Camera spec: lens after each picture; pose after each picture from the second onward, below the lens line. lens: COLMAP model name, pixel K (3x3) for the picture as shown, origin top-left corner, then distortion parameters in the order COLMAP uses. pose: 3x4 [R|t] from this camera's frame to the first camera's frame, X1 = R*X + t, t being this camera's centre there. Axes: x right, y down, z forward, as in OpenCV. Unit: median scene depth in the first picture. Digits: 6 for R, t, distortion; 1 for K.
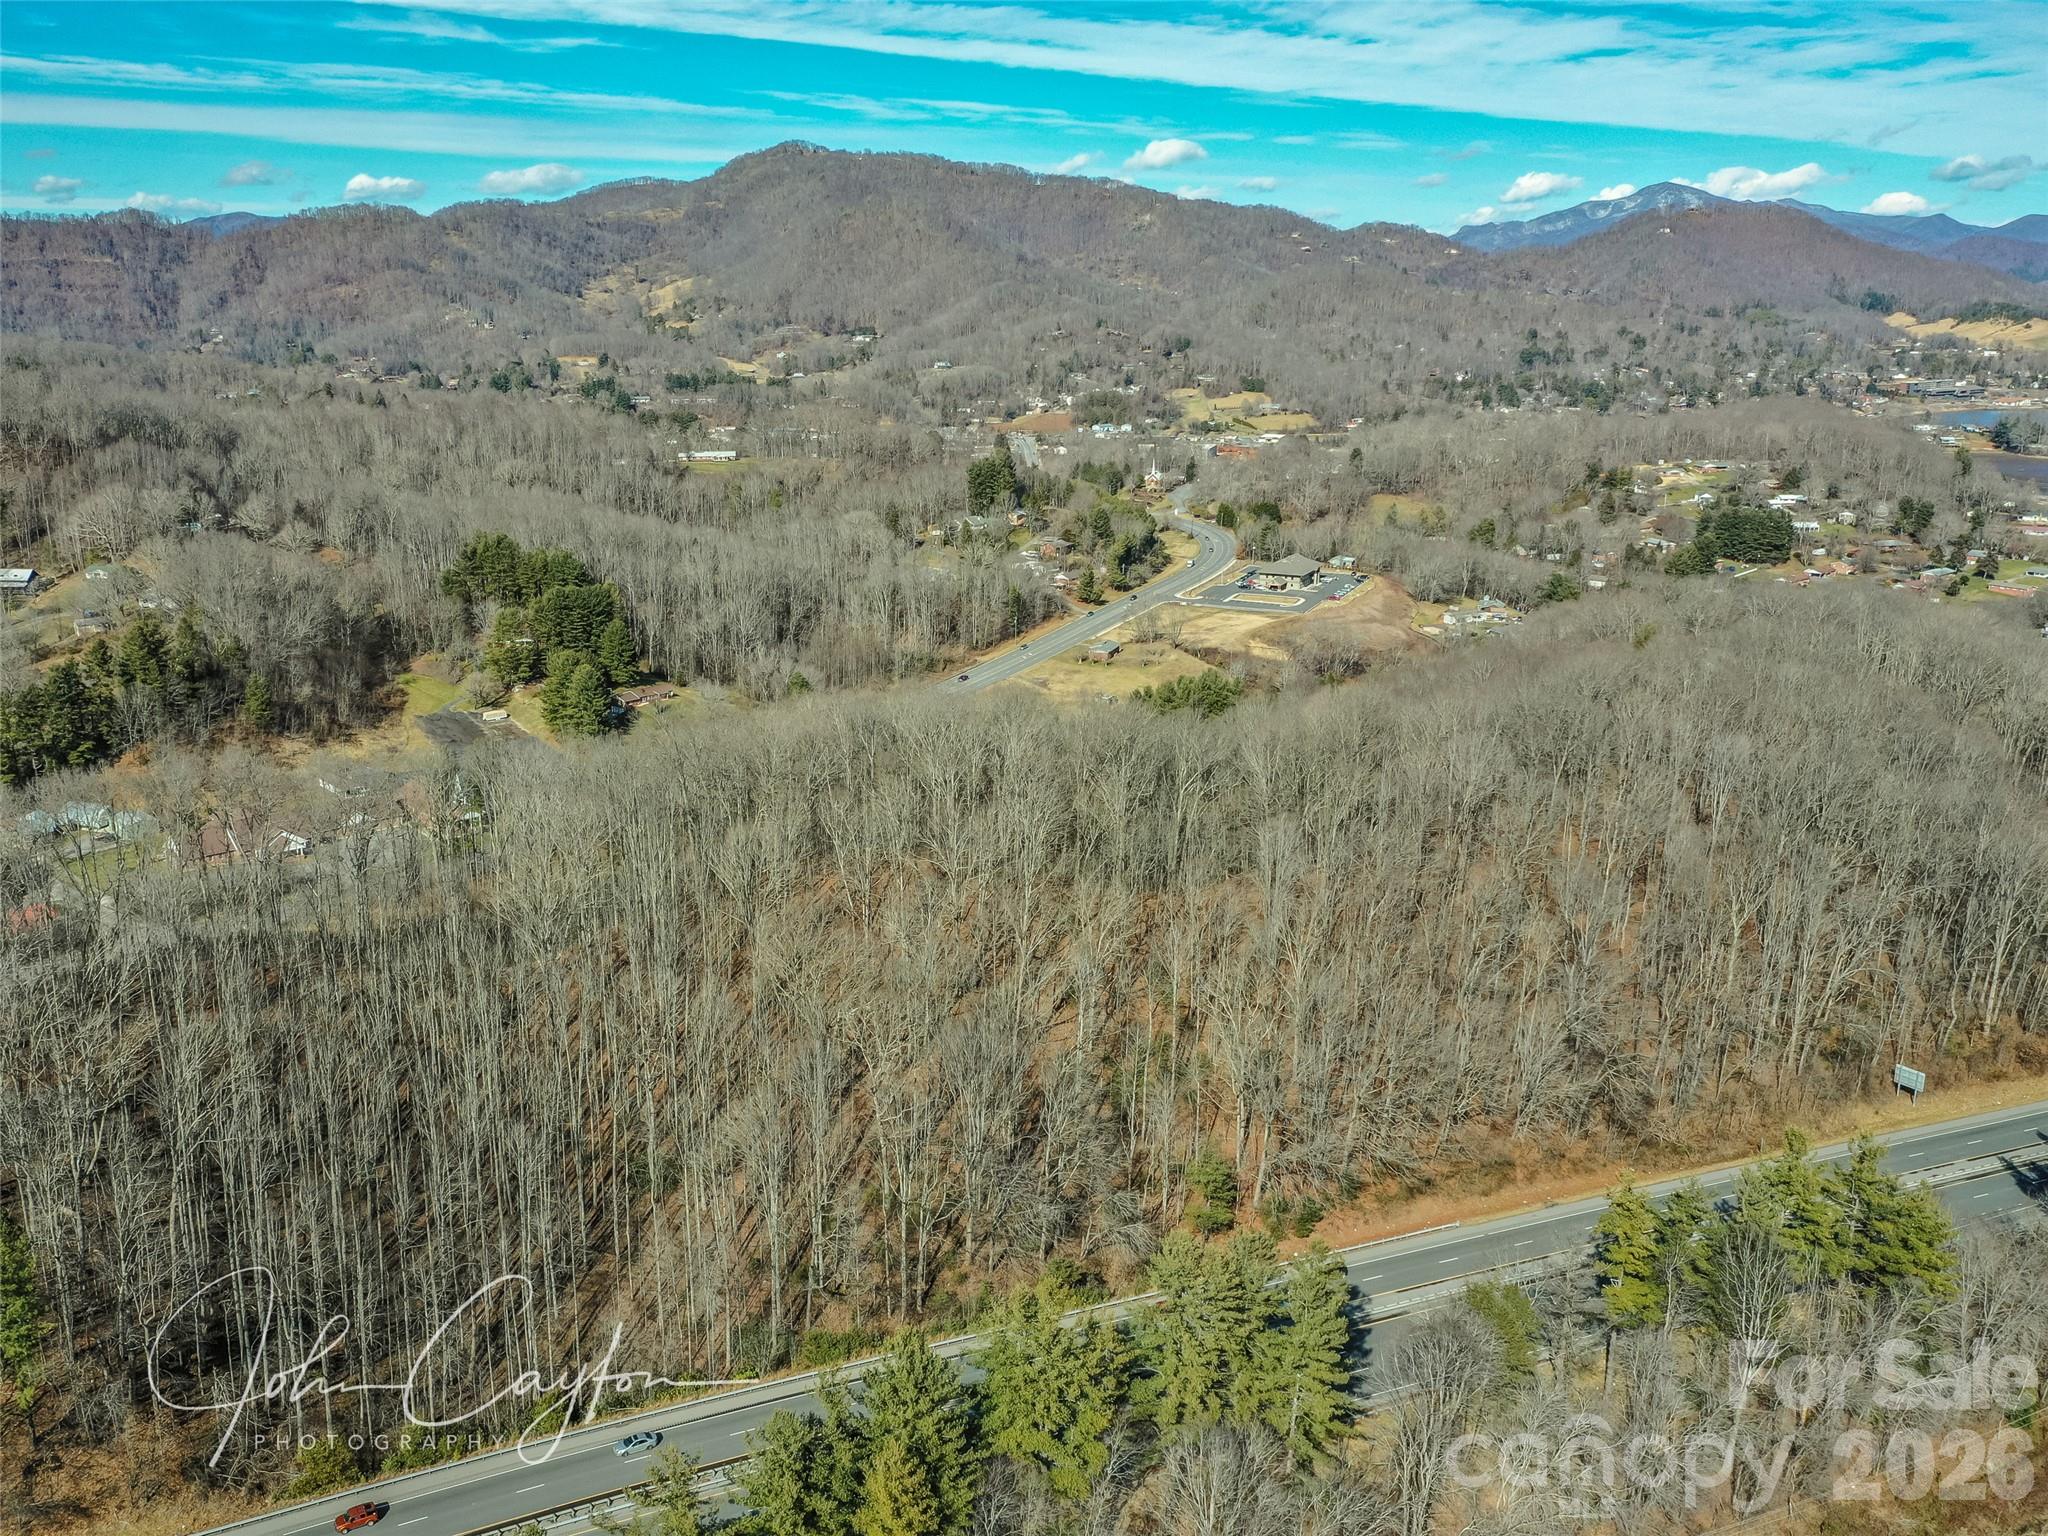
lens RADIAL K [[1811.8, 0, 905.2], [0, 1811.8, 750.6], [0, 0, 1]] dist [-0.004091, 0.033990]
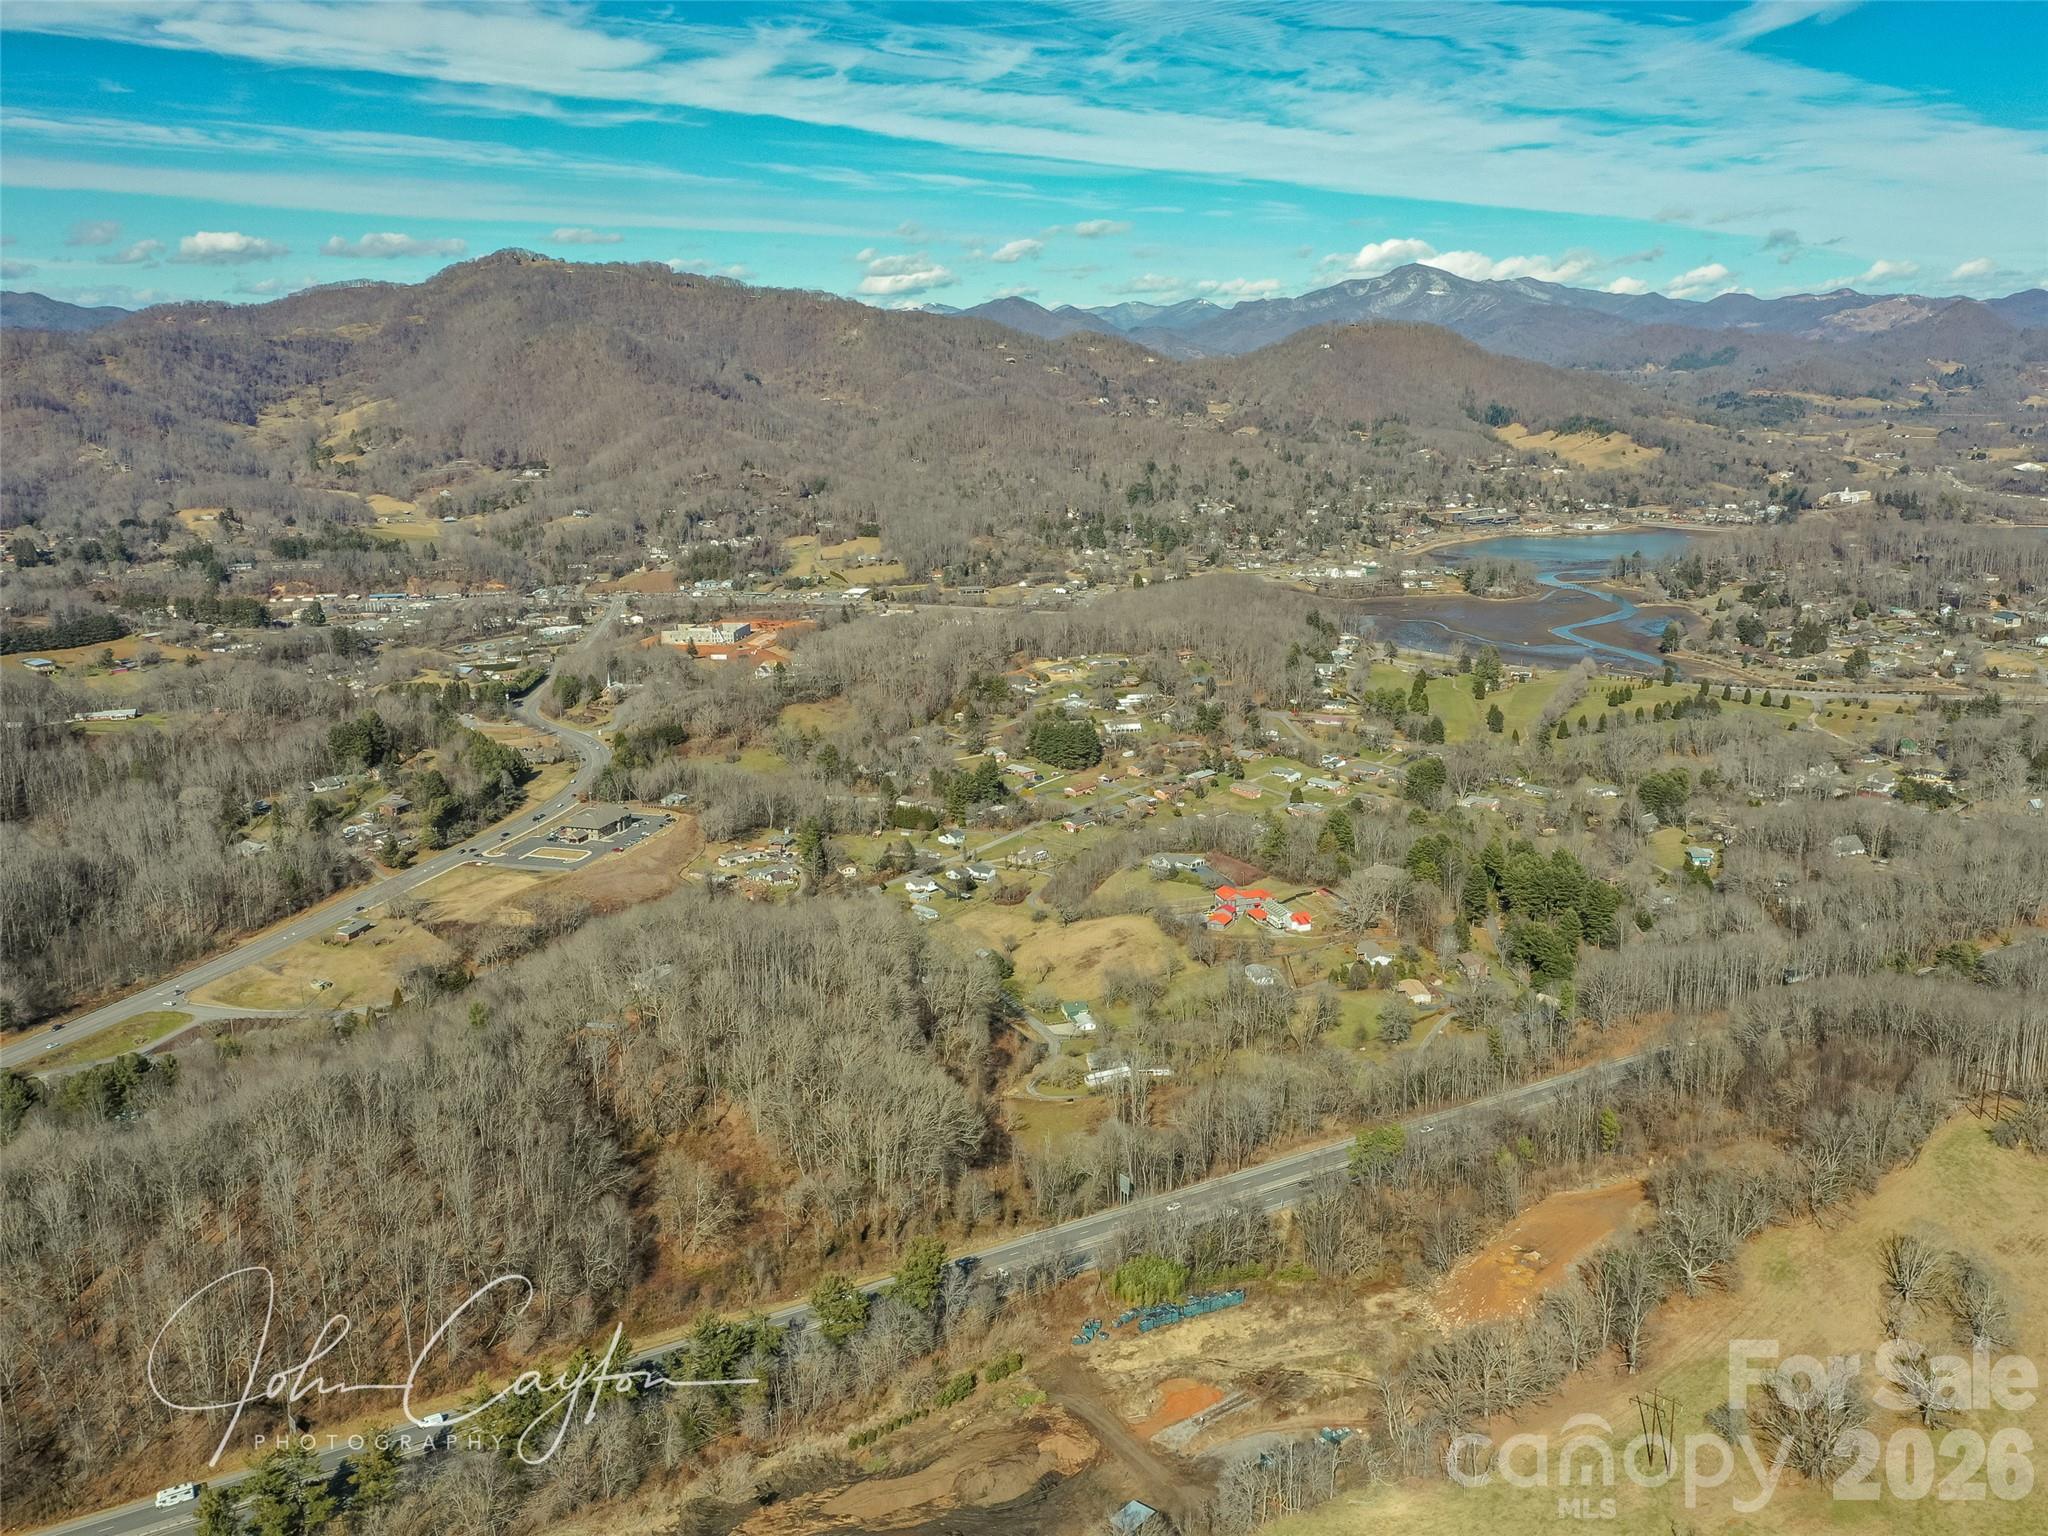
lens RADIAL K [[1811.8, 0, 1099.8], [0, 1811.8, 760.2], [0, 0, 1]] dist [-0.004091, 0.033990]
pose [[0.979694, -0.048068, 0.194652, 0.085715], [0.053626, 0.998287, -0.023382, -0.026565], [-0.193194, 0.033346, 0.980594, -0.054821]]
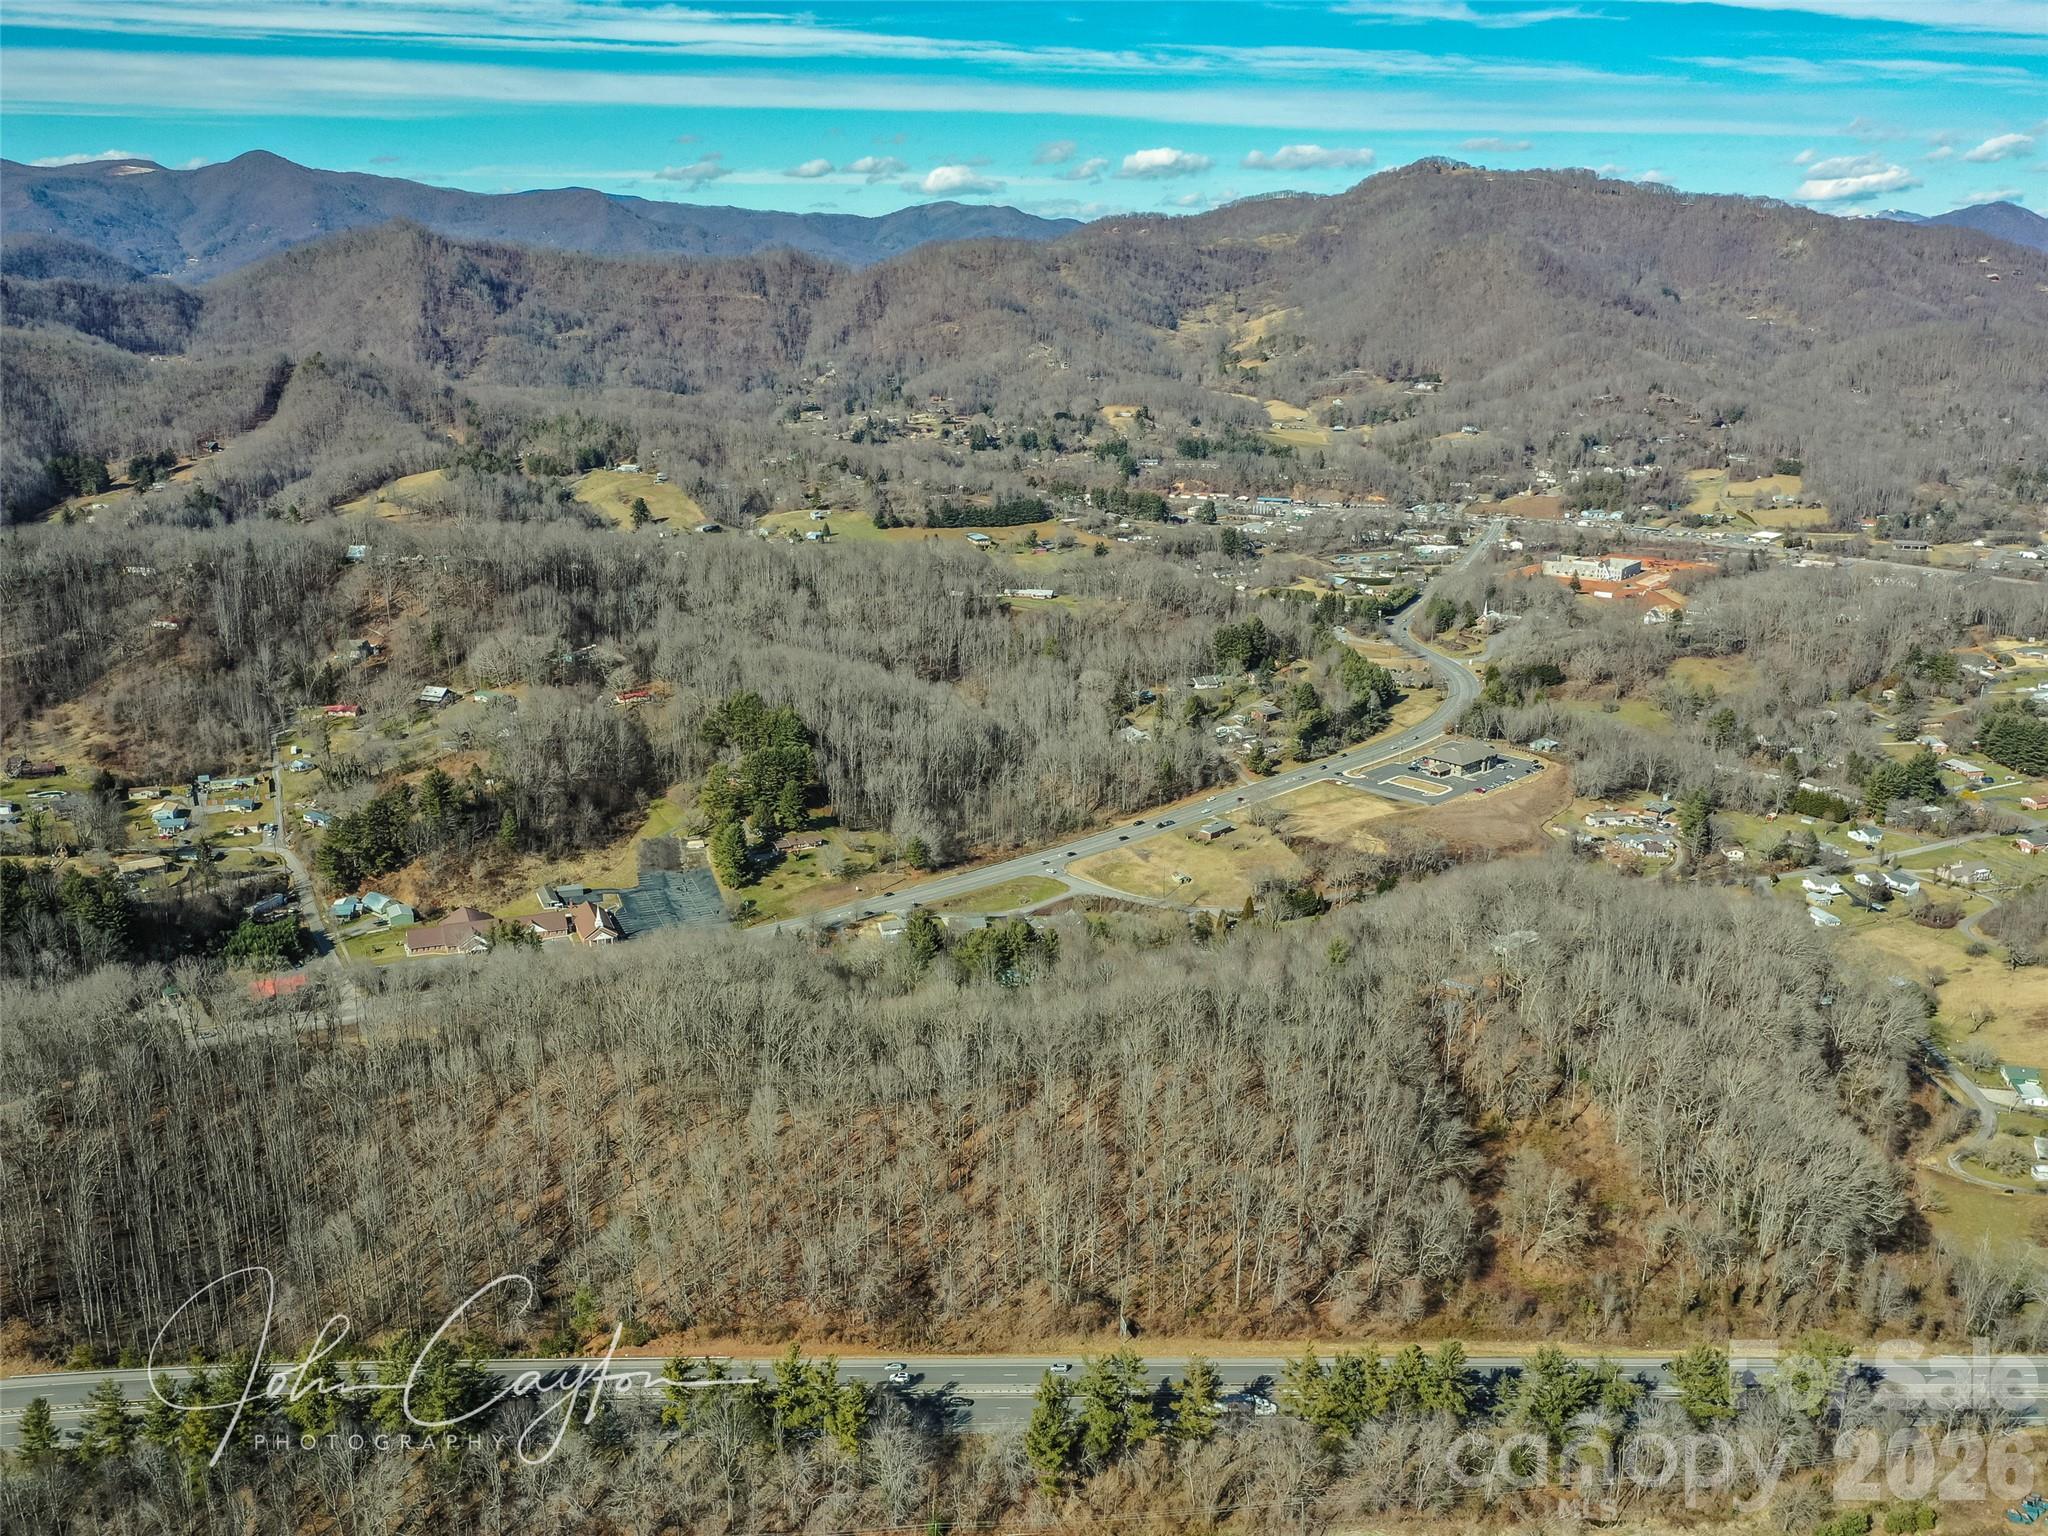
lens RADIAL K [[1811.8, 0, 942.0], [0, 1811.8, 765.3], [0, 0, 1]] dist [-0.004091, 0.033990]
pose [[0.939397, 0.098732, -0.328307, 0.078559], [-0.092146, 0.995109, 0.035599, -0.029488], [0.330216, -0.003189, 0.943900, -0.042533]]
